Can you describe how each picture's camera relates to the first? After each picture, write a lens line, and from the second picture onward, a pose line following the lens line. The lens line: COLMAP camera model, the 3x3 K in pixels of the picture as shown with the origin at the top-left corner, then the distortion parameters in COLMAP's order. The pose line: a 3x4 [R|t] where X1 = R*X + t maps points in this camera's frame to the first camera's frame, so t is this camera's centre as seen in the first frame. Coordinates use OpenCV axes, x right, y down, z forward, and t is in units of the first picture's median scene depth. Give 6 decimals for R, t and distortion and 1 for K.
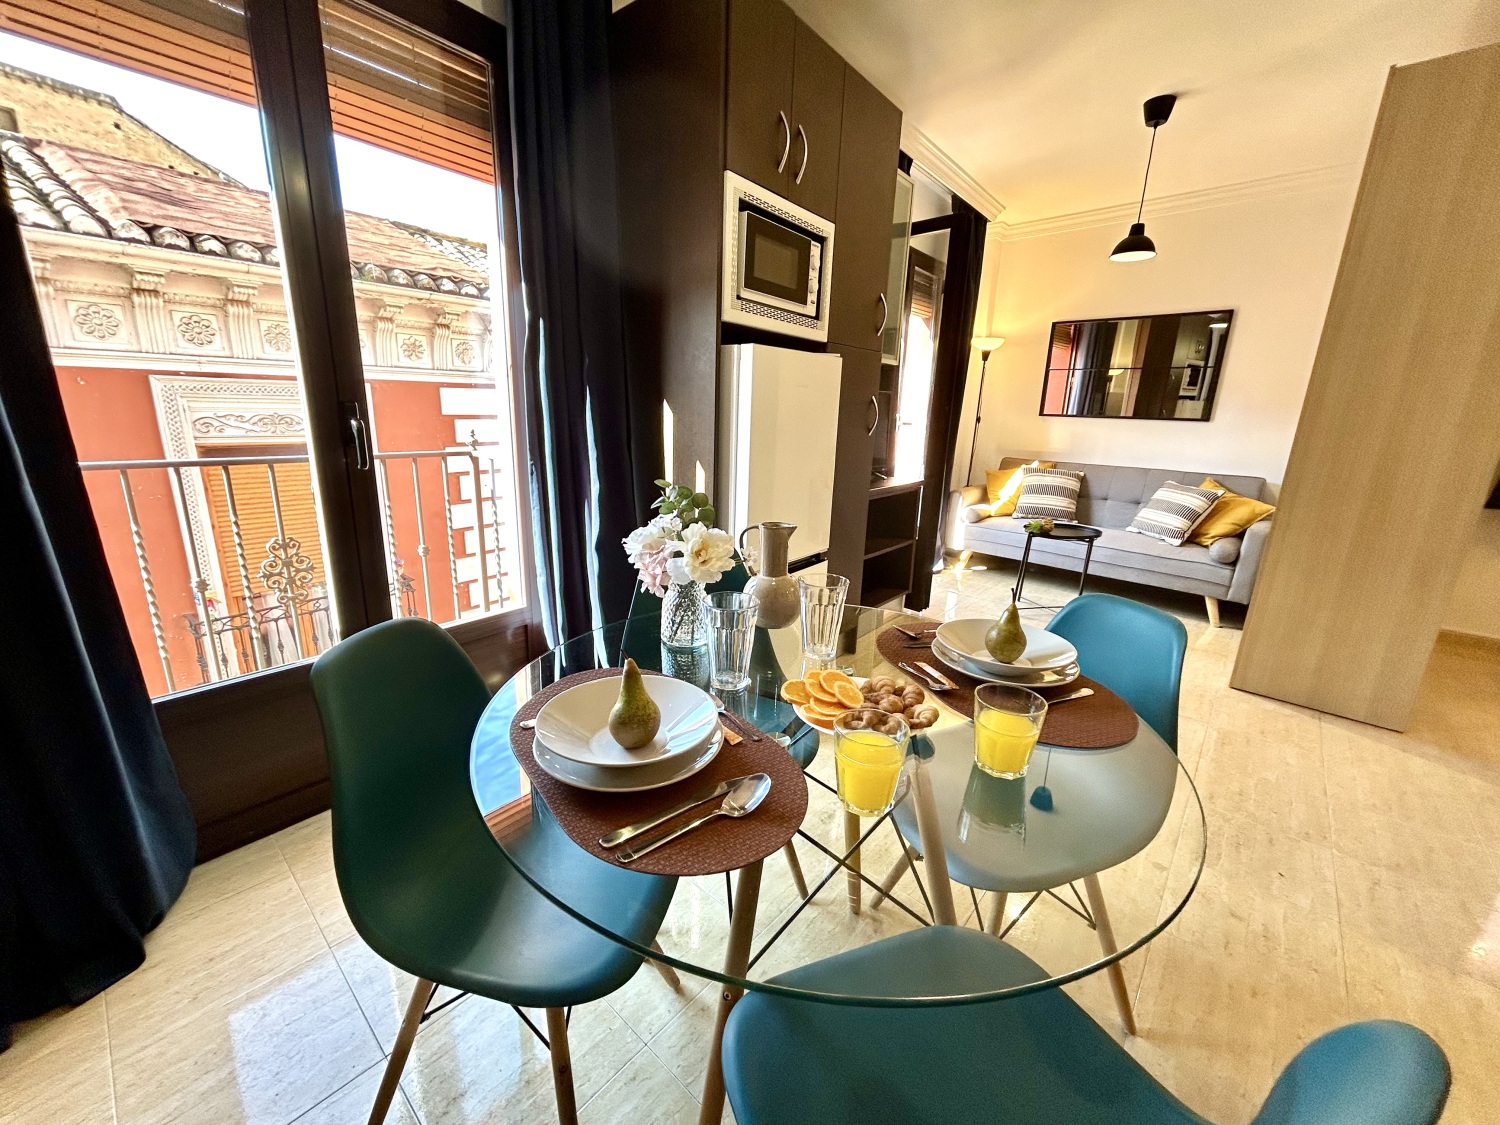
lens RADIAL K [[601.8, 0, 742.6], [0, 601.8, 561.5], [0, 0, 1]] dist [-0.001097, 0.000472]
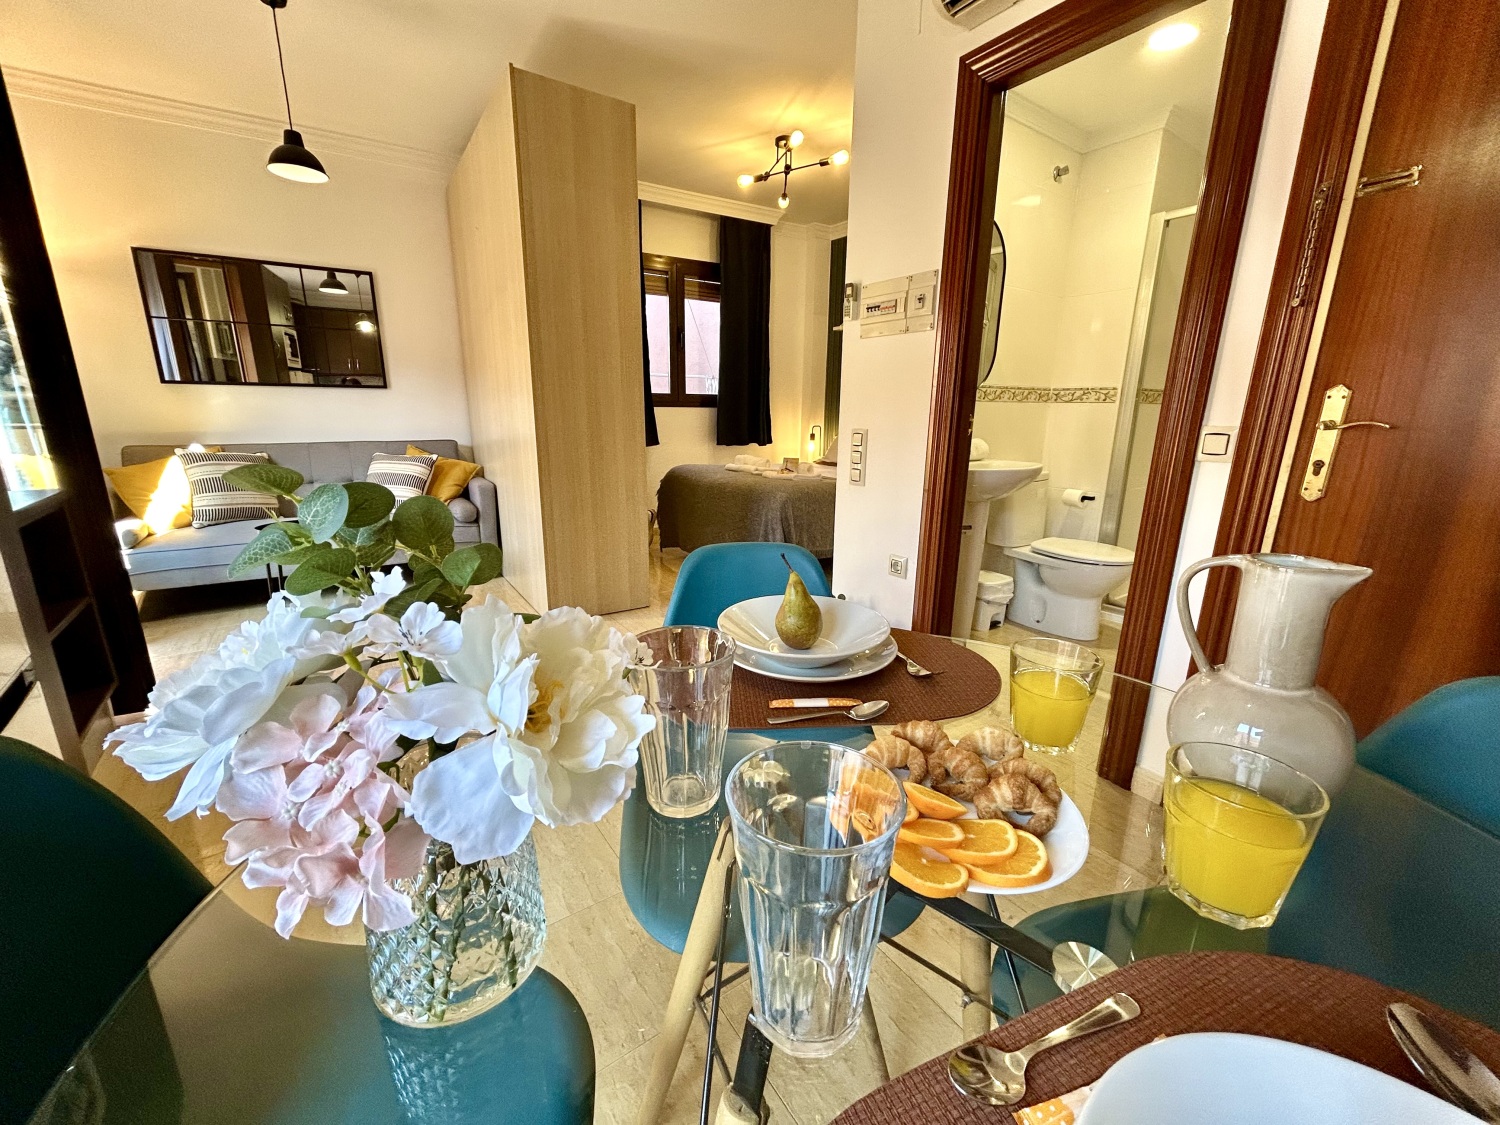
lens RADIAL K [[601.8, 0, 742.6], [0, 601.8, 561.5], [0, 0, 1]] dist [-0.001097, 0.000472]
pose [[0.240238, -0.266759, 0.933341, -0.099600], [0.241702, 0.947655, 0.208636, -0.042810], [-0.940141, 0.175468, 0.292139, 0.310752]]
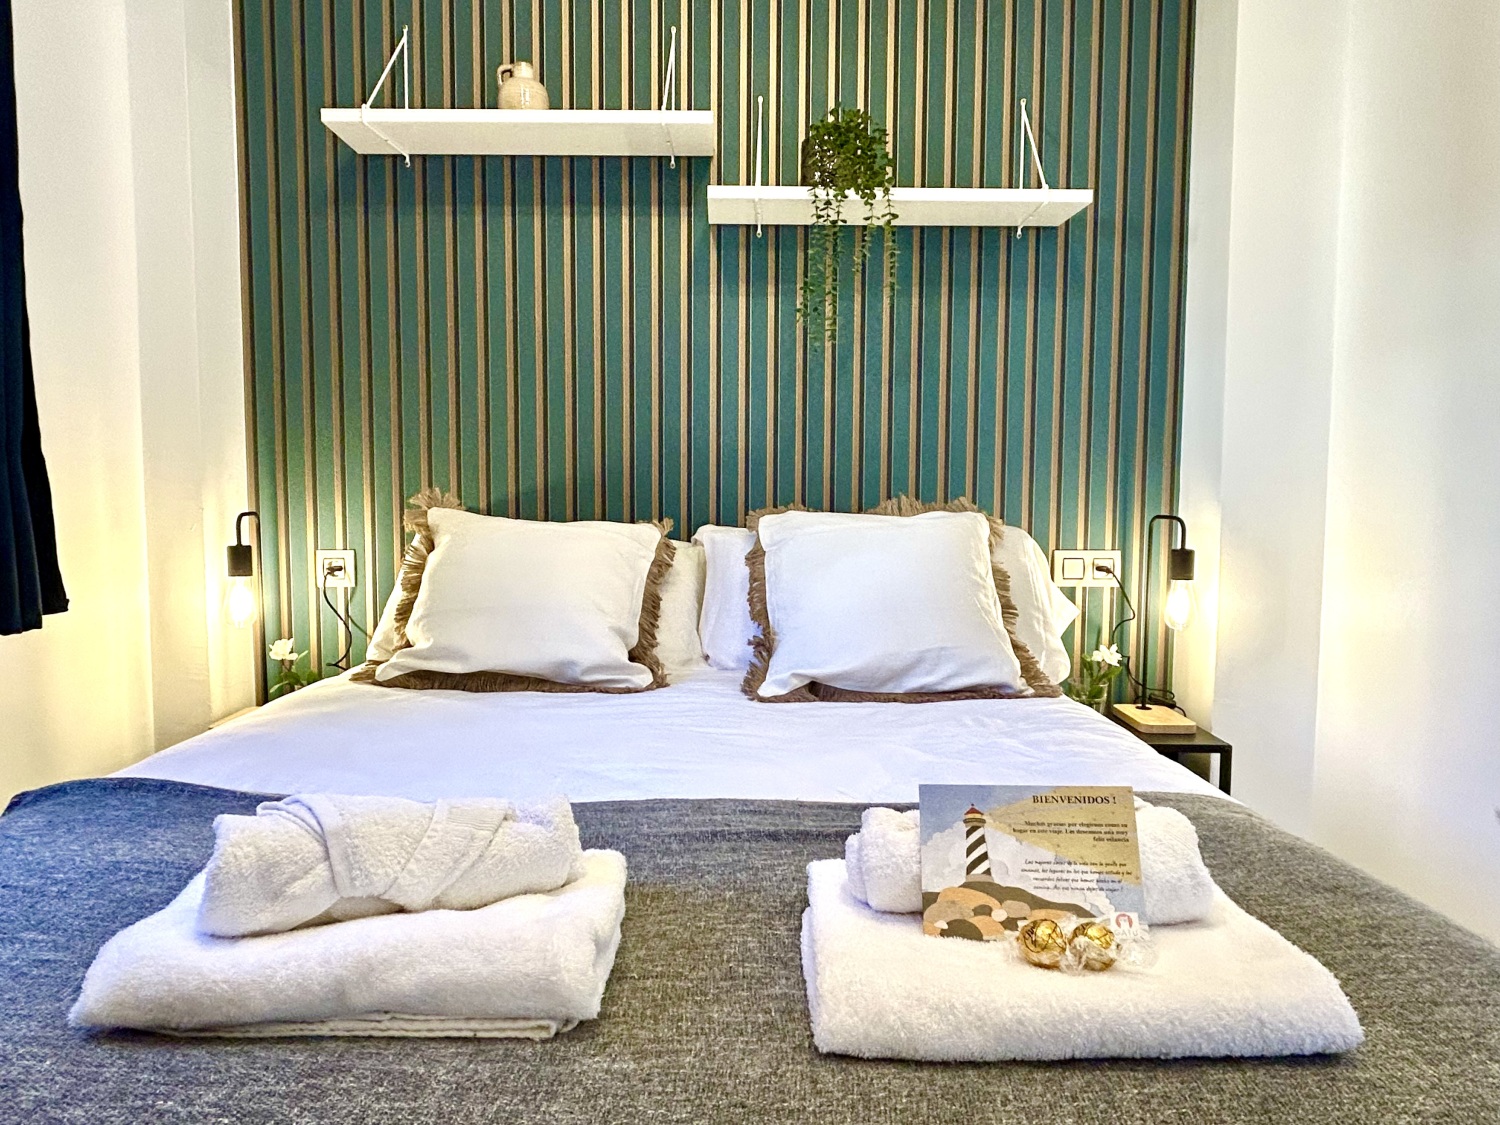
lens RADIAL K [[928.3, 0, 746.7], [0, 928.3, 561.8], [0, 0, 1]] dist [0.043395, -0.072488]
pose [[-0.642164, -0.088020, 0.761497, 1.091312], [0.168186, 0.953004, 0.251986, -0.071867], [-0.747889, 0.289890, -0.597181, 0.717556]]
